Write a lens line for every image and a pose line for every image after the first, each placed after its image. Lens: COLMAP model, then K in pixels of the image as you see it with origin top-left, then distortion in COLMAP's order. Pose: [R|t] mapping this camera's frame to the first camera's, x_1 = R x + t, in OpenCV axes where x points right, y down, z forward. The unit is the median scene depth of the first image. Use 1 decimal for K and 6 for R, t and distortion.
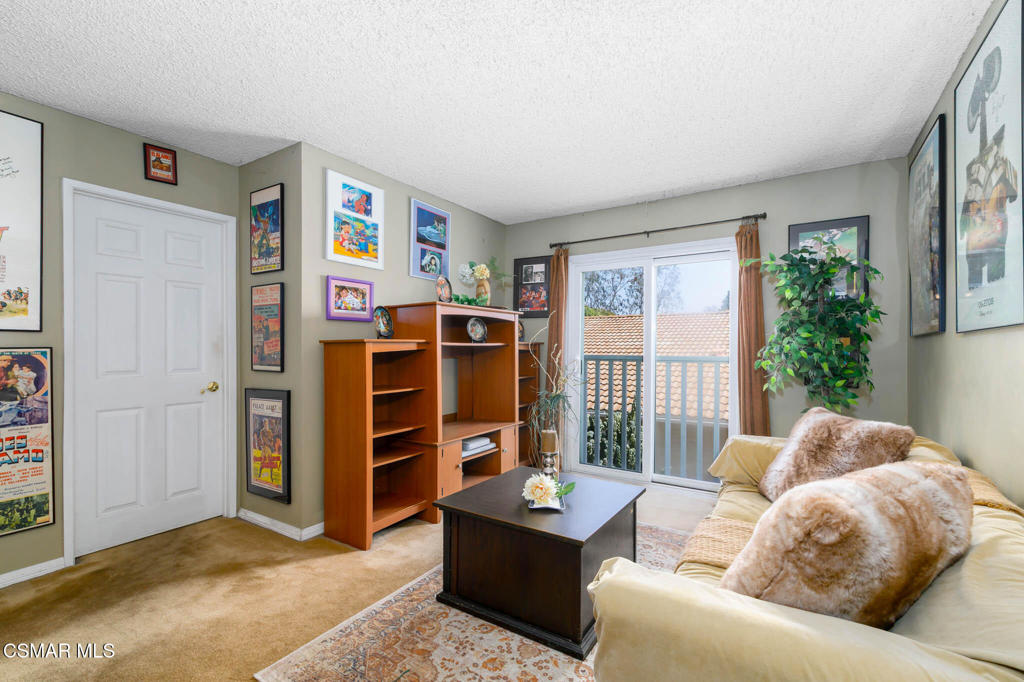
lens RADIAL K [[439.6, 0, 518.2], [0, 439.6, 349.0], [0, 0, 1]] dist [0.001130, 0.000061]
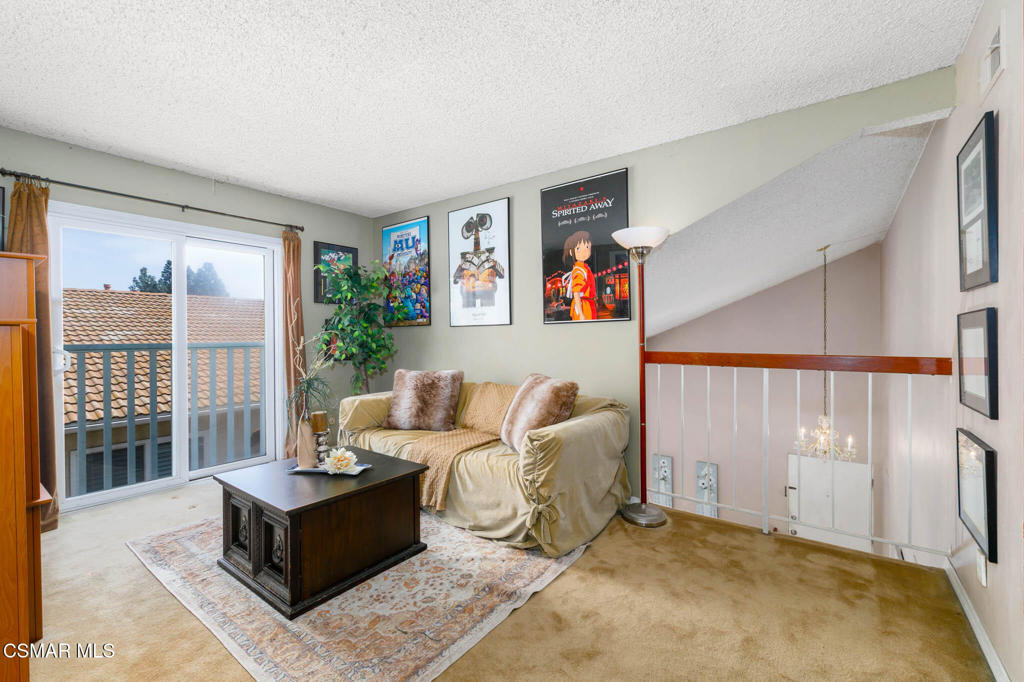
lens RADIAL K [[440.2, 0, 513.8], [0, 440.2, 338.6], [0, 0, 1]] dist [0.000023, -0.000245]
pose [[0.074669, -0.009127, 0.997167, -1.058242], [0.006854, 0.999939, 0.008639, 0.004633], [-0.997185, 0.006189, 0.074727, 0.501730]]
